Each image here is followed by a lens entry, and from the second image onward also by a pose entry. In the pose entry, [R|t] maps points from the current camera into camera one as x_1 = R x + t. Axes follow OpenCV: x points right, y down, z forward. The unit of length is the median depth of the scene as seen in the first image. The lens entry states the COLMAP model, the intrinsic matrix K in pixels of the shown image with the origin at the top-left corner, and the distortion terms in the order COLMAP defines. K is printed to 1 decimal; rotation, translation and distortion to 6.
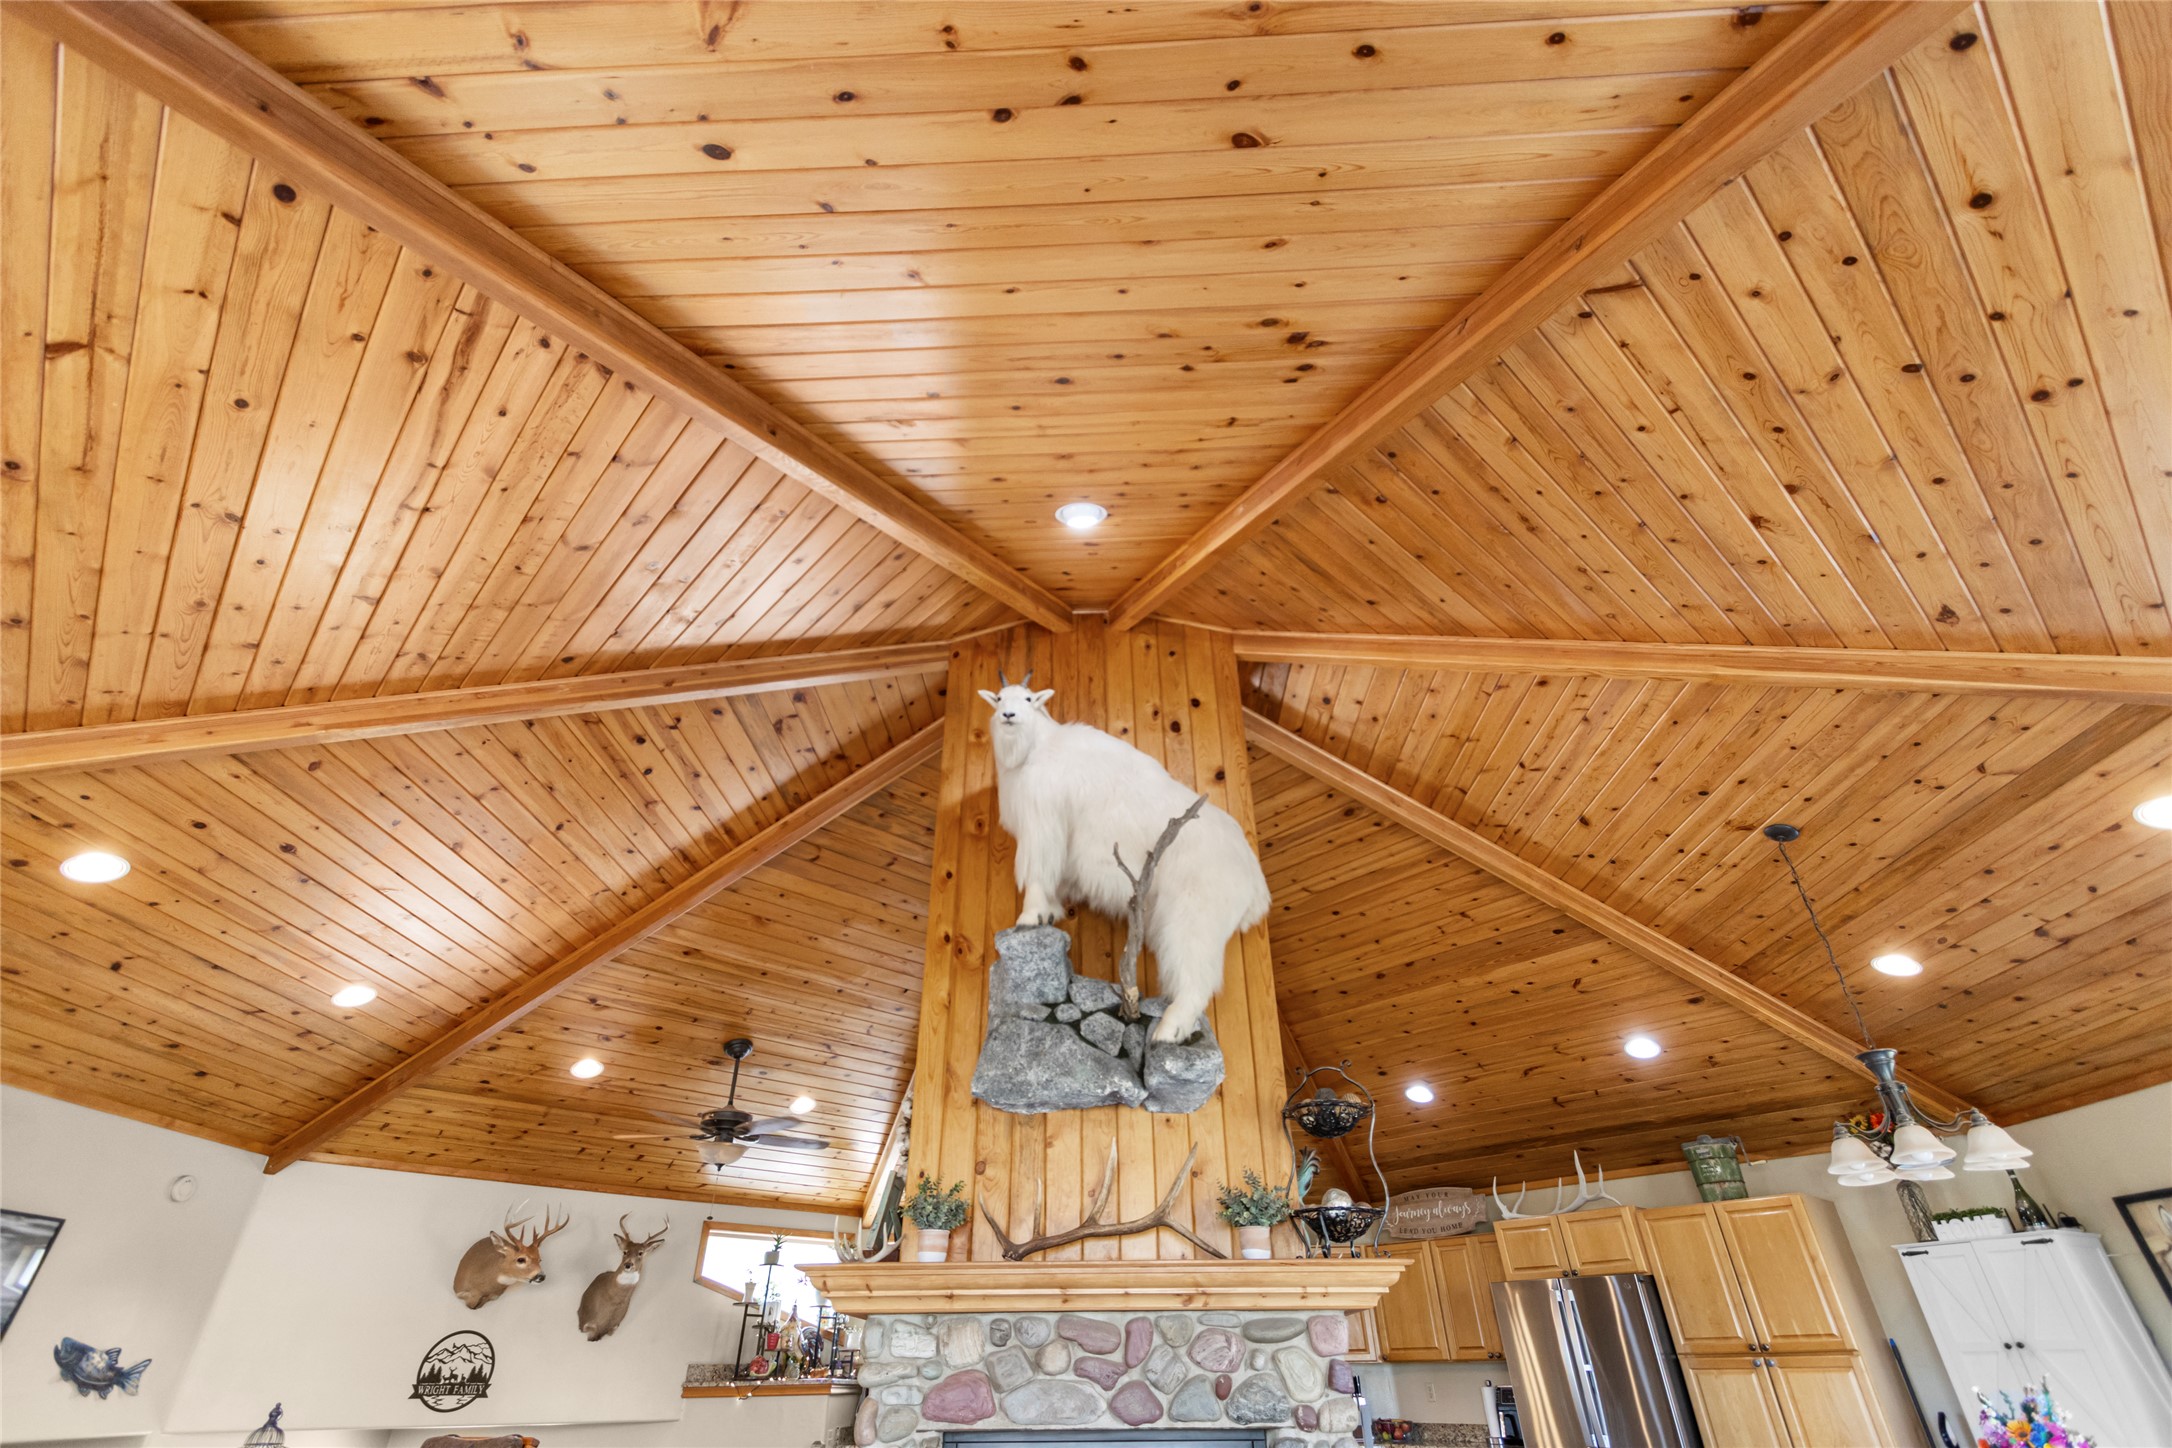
lens RADIAL K [[995.7, 0, 1086.0], [0, 995.7, 724.0], [0, 0, 1]] dist [-0.001168, -0.000720]
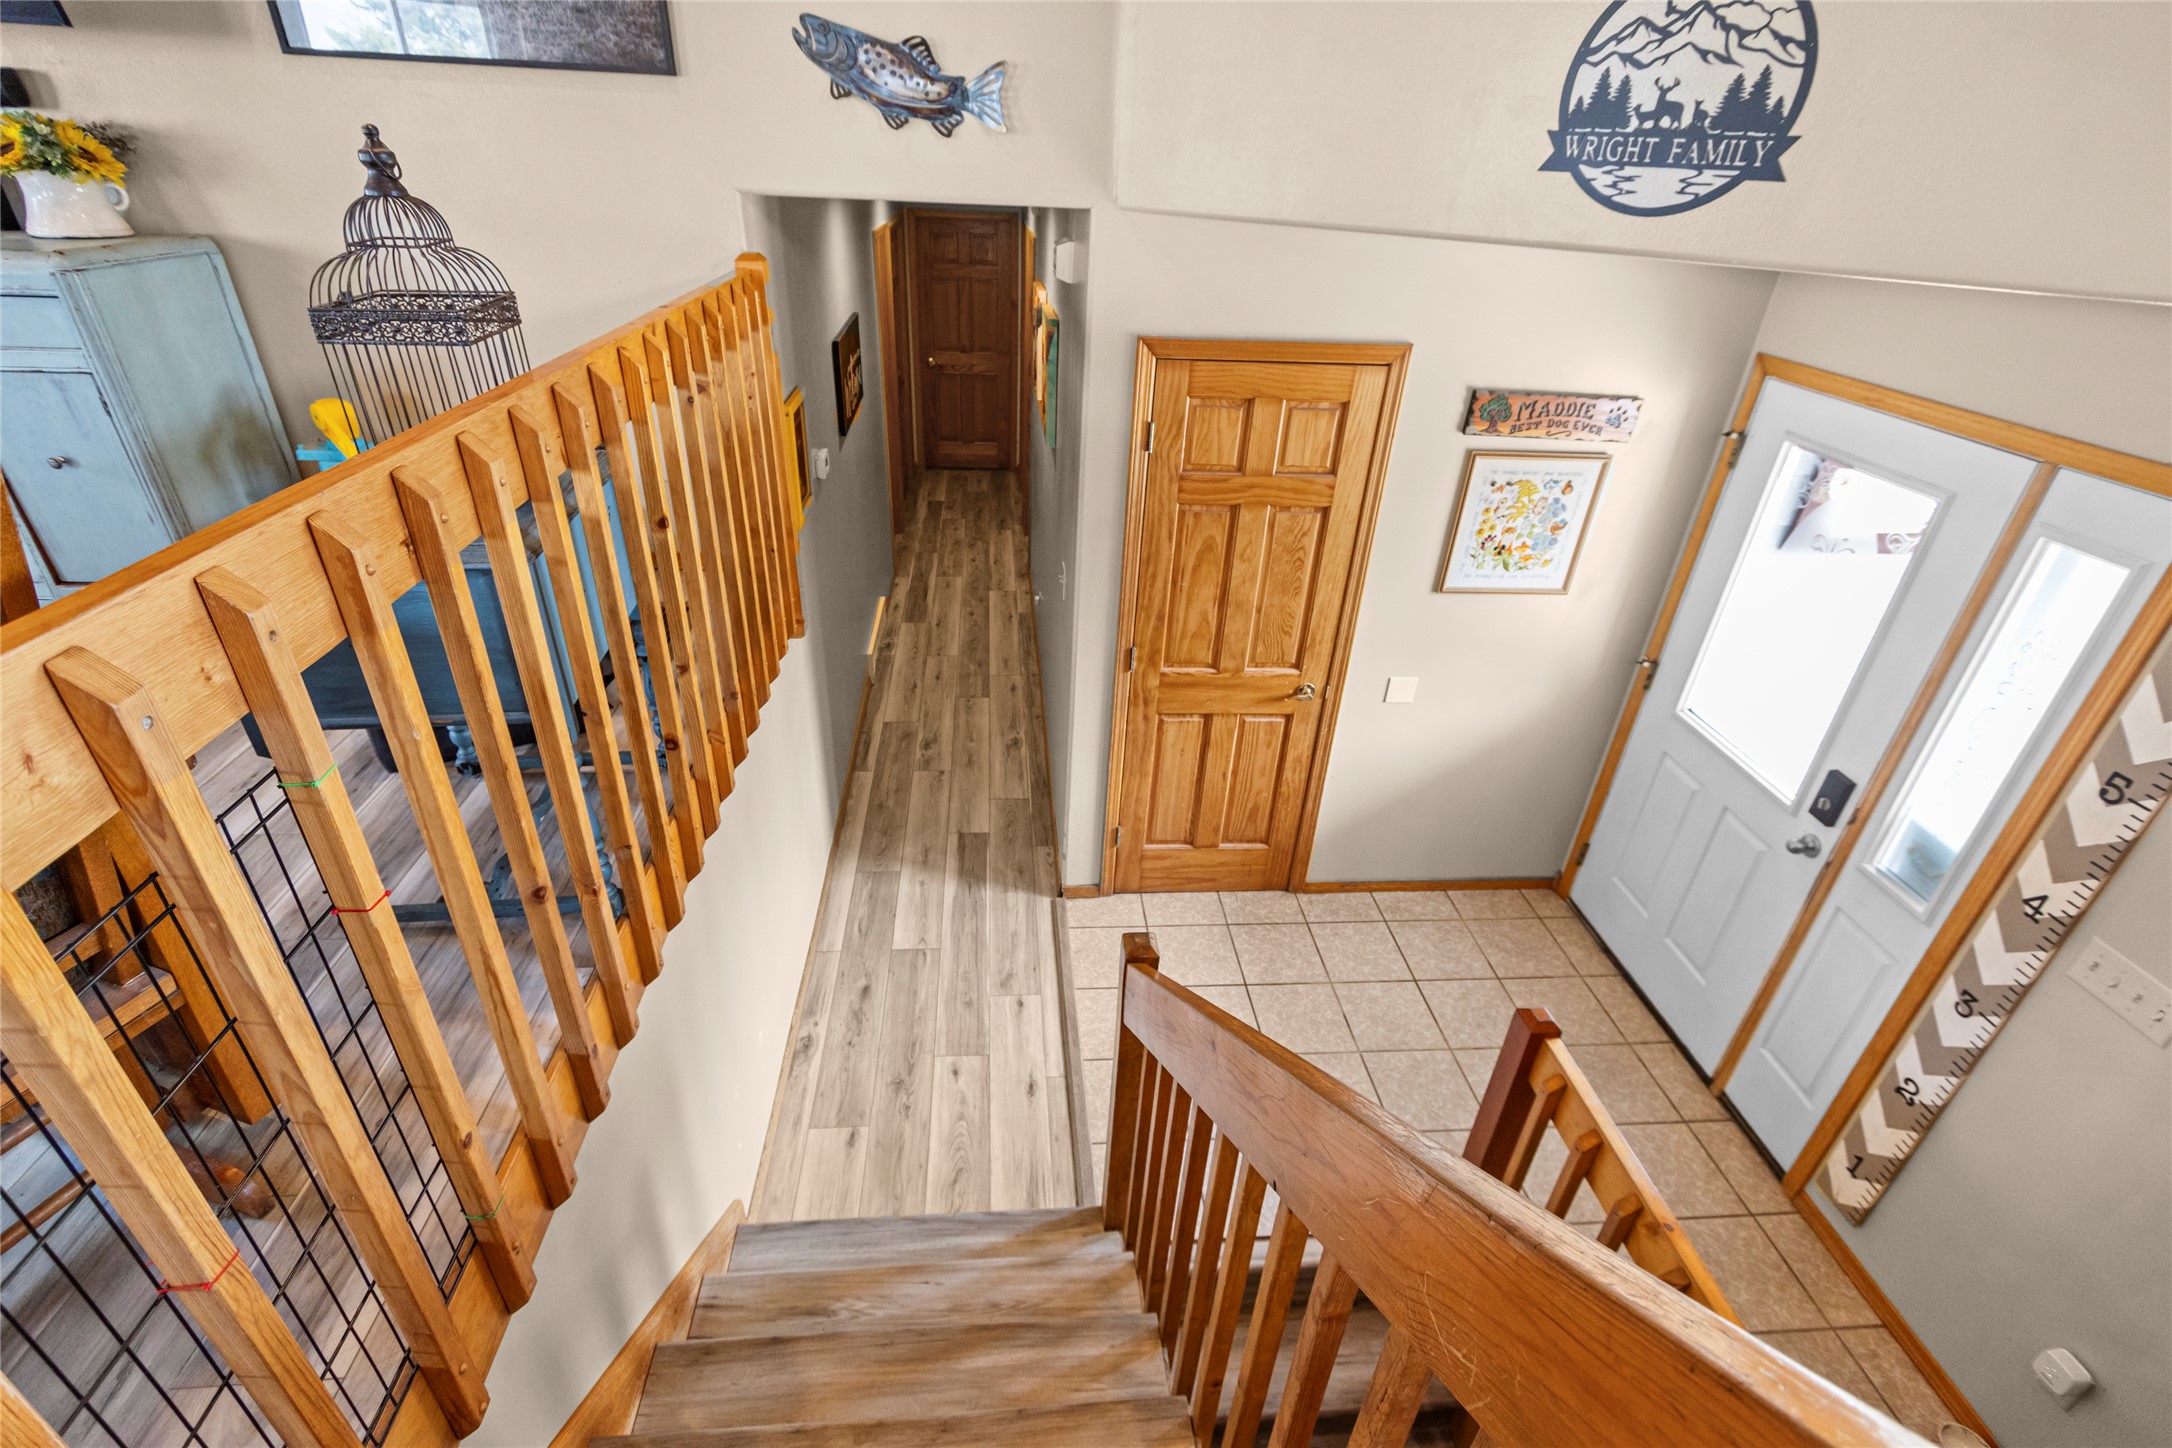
lens RADIAL K [[995.7, 0, 1086.0], [0, 995.7, 724.0], [0, 0, 1]] dist [-0.001168, -0.000720]
pose [[0.121101, 0.507232, -0.853258, -0.297090], [0.514962, 0.702763, 0.490855, 0.546383], [0.848616, -0.498839, -0.176100, 0.806257]]
